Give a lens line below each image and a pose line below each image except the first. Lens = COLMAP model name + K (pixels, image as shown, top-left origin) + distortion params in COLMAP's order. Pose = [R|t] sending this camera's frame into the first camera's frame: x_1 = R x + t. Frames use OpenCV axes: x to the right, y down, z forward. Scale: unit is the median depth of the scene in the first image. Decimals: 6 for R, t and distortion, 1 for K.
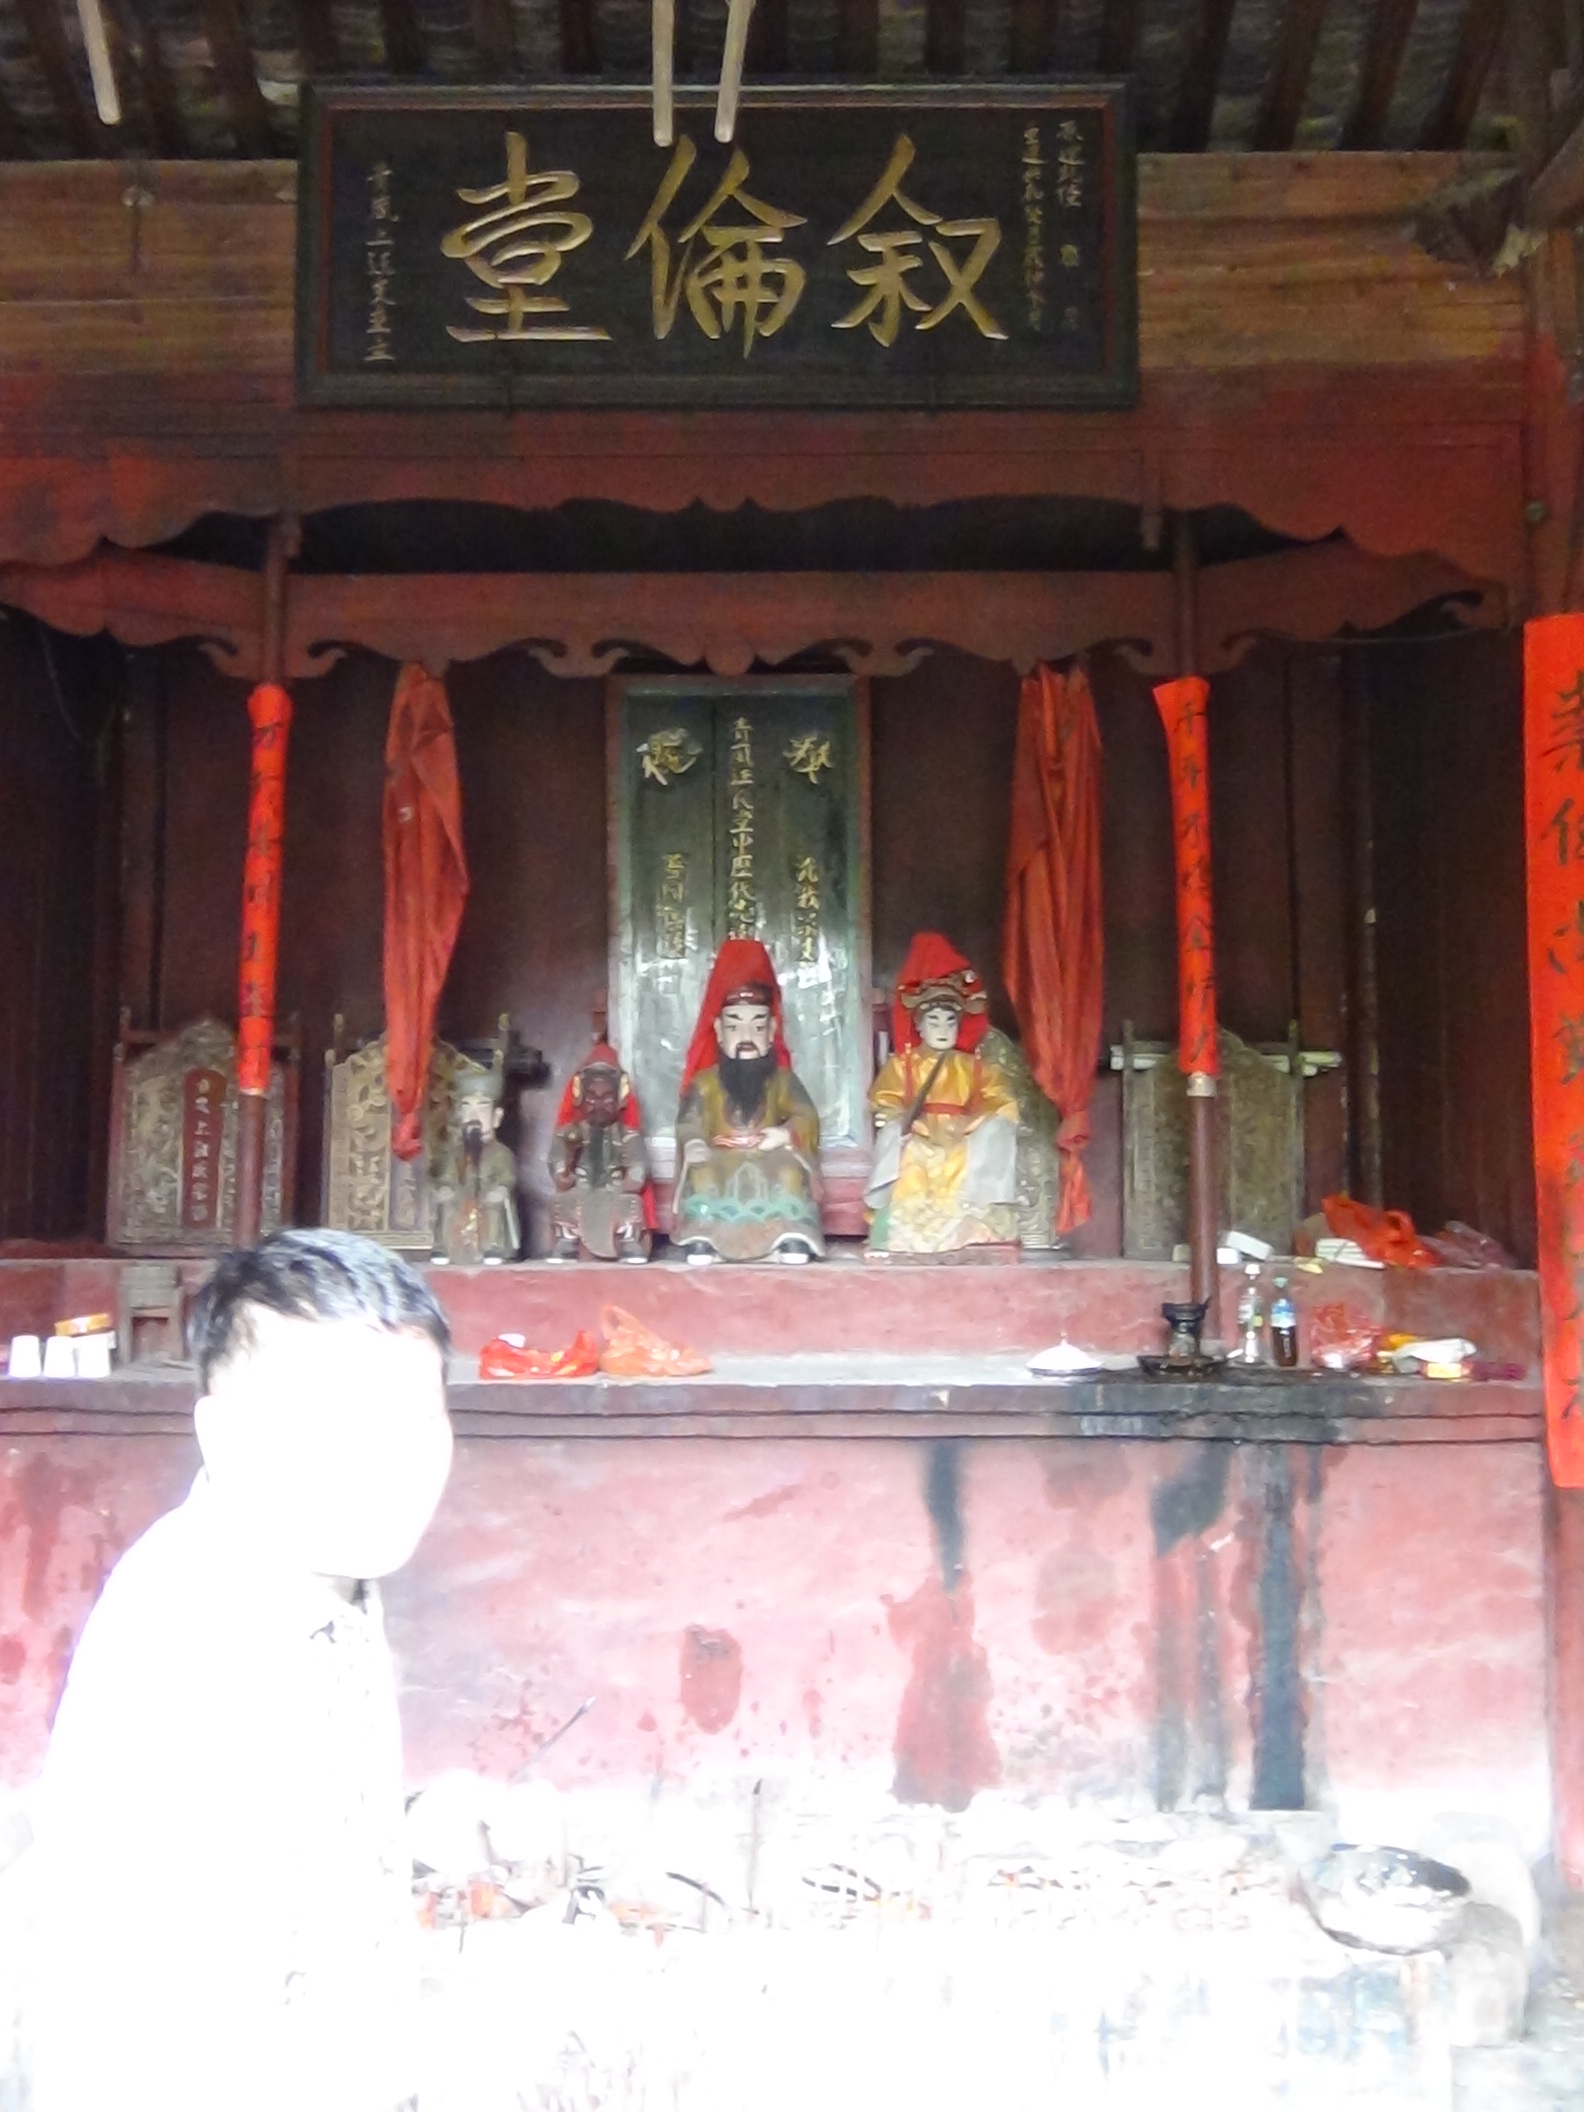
lens RADIAL K [[2156.2, 0, 786.1], [0, 2156.2, 1056.0], [0, 0, 1]] dist [0.005929, 0.000000]
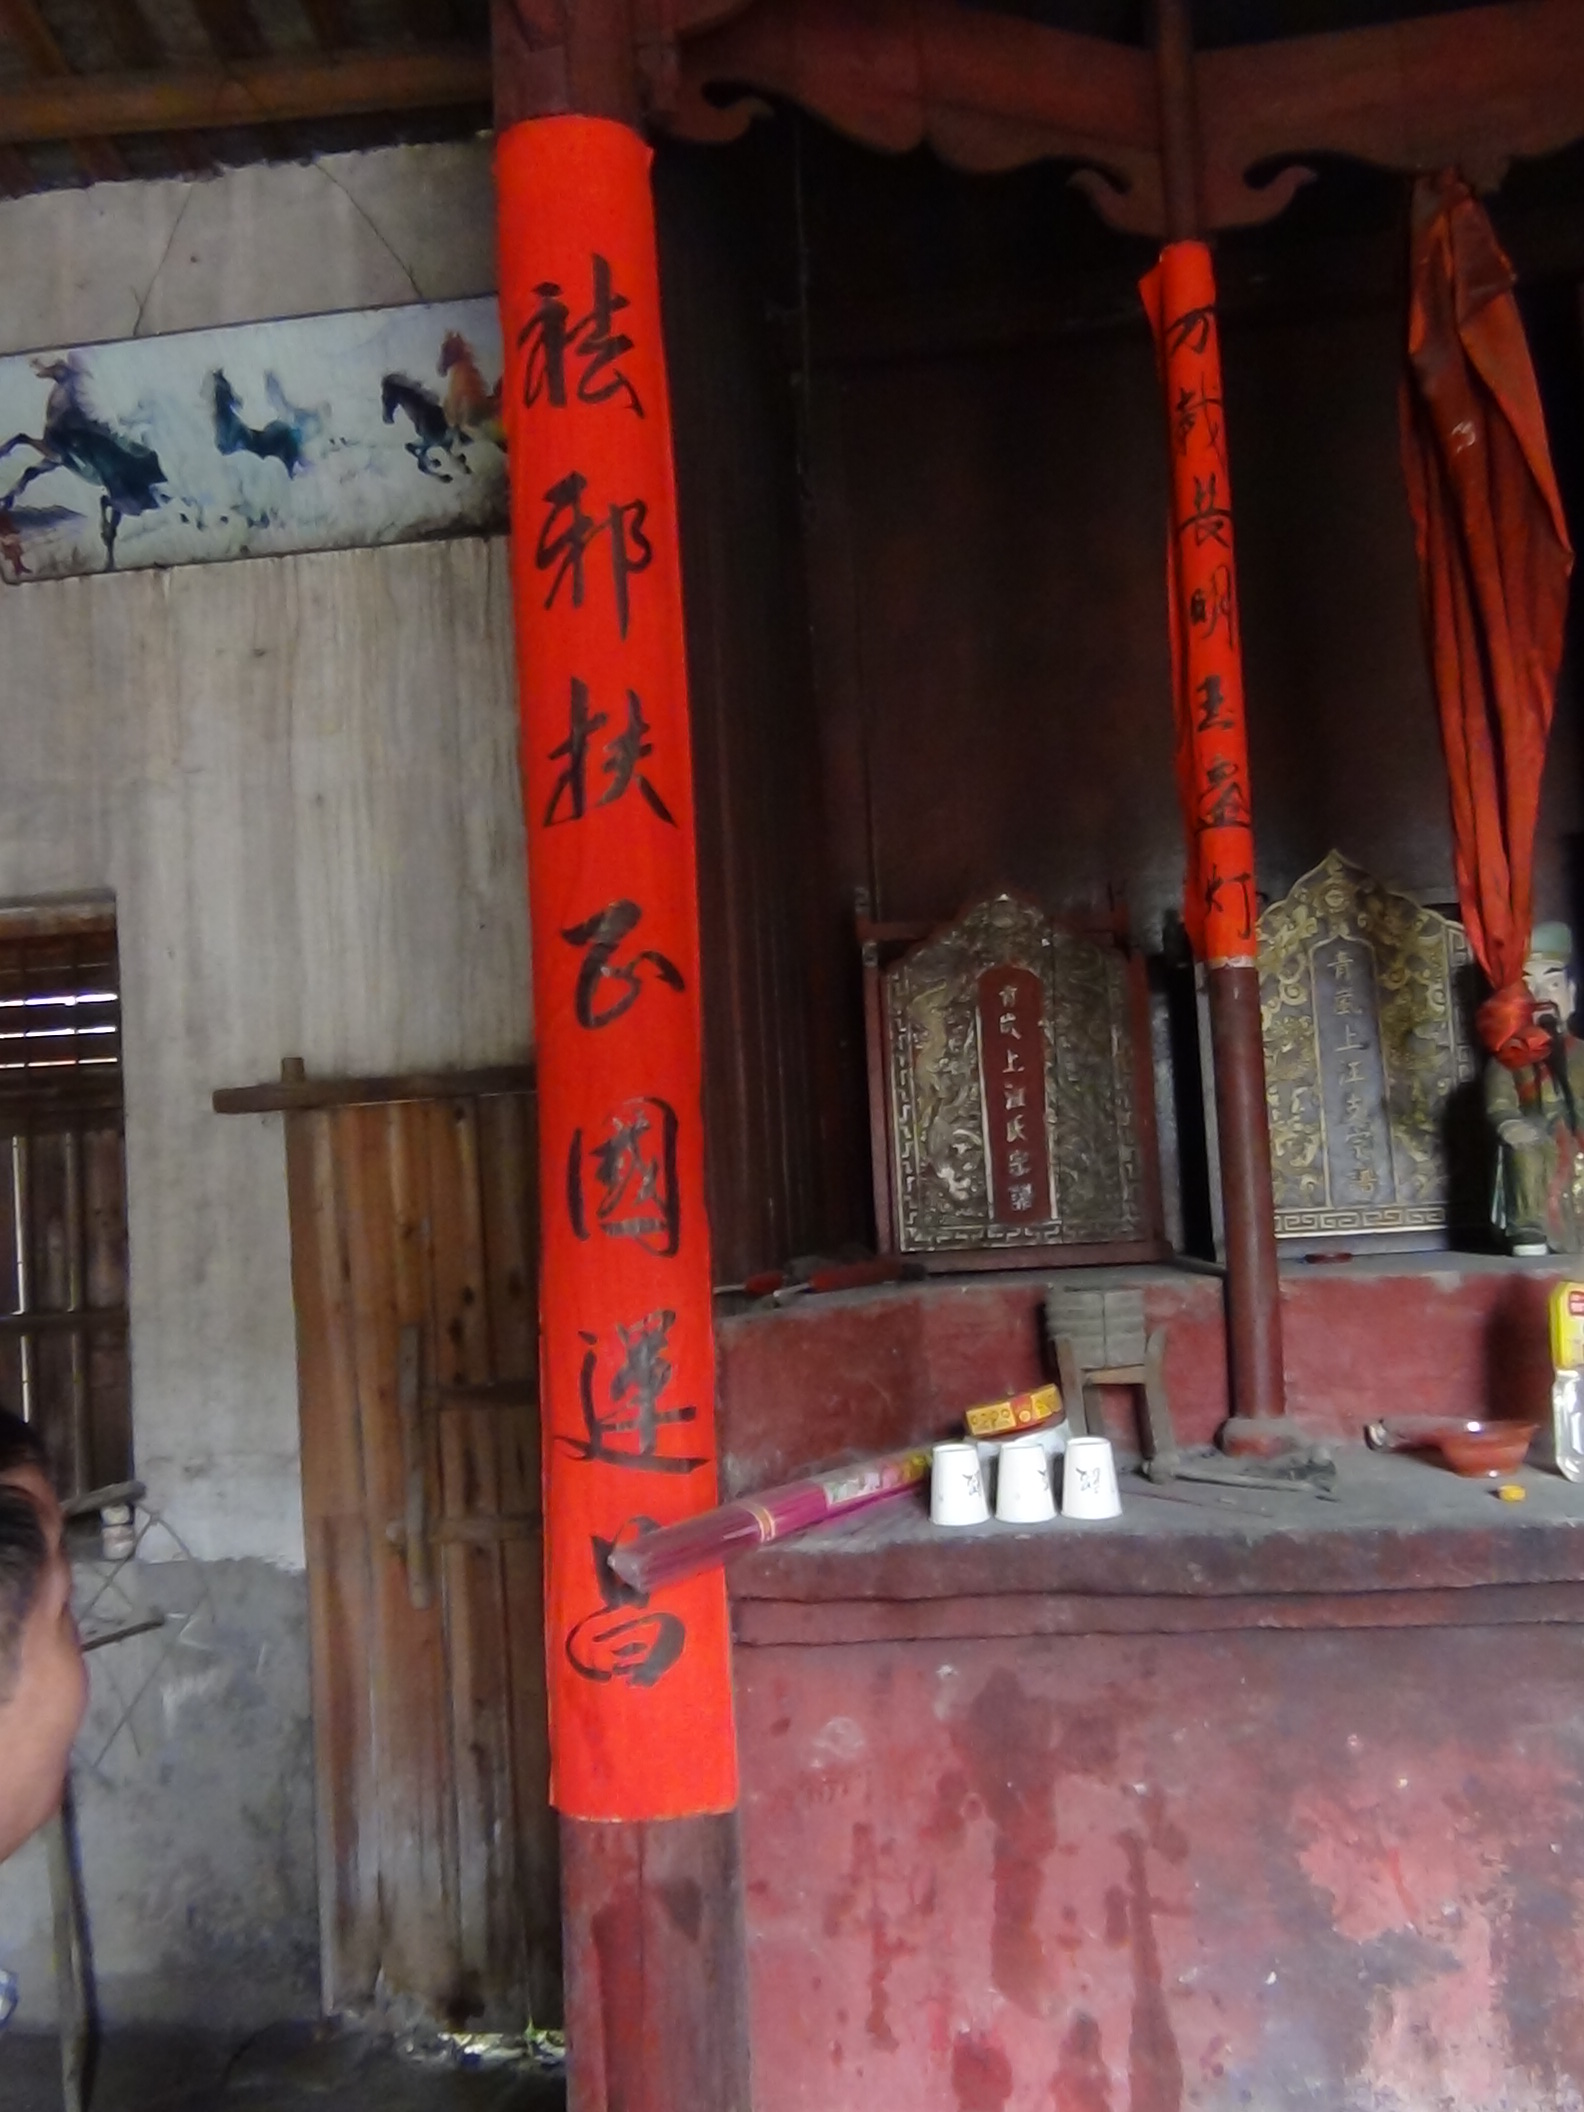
lens RADIAL K [[1933.6, 0, 789.6], [0, 1933.6, 1061.2], [0, 0, 1]] dist [0.001076, 0.000000]
pose [[0.987125, -0.076688, -0.140369, -0.272466], [0.076791, 0.997036, -0.004694, 0.032776], [0.140313, -0.006146, 0.990088, 0.462179]]
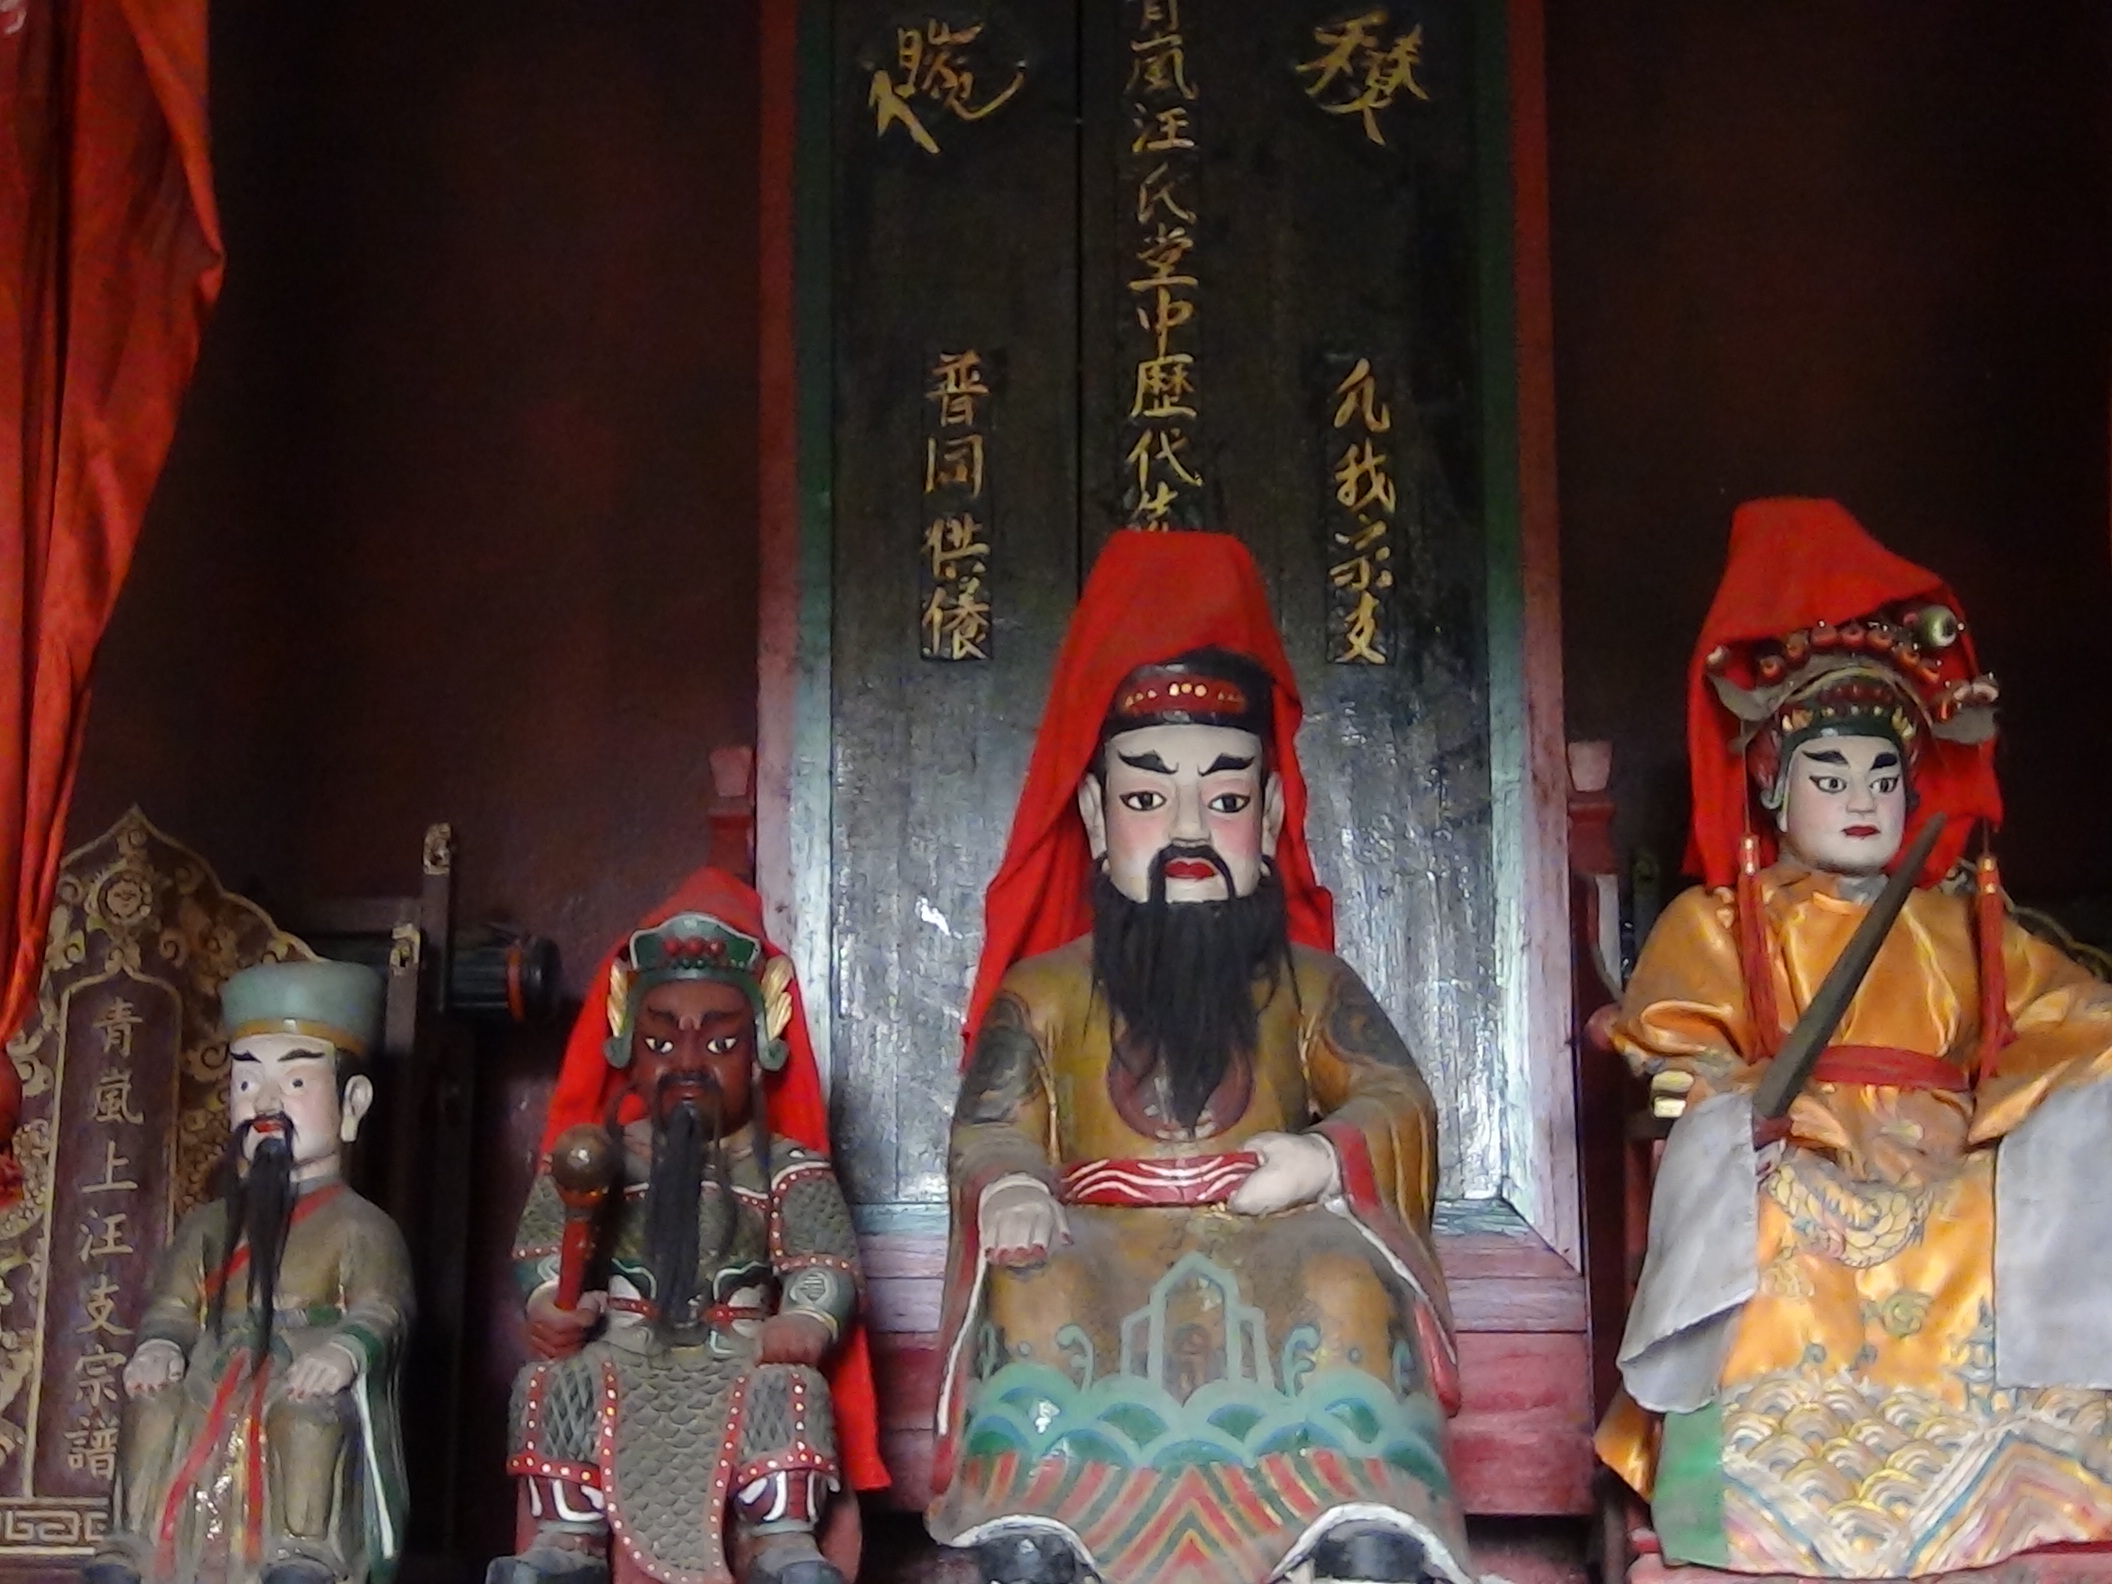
lens RADIAL K [[3409.7, 0, 1064.6], [0, 3409.7, 793.4], [0, 0, 1]] dist [0.018063, 0.000000]
pose [[0.999262, -0.004563, -0.038141, -0.017441], [-0.000498, 0.991297, -0.131645, 0.047893], [0.038409, 0.131567, 0.990563, 0.536035]]
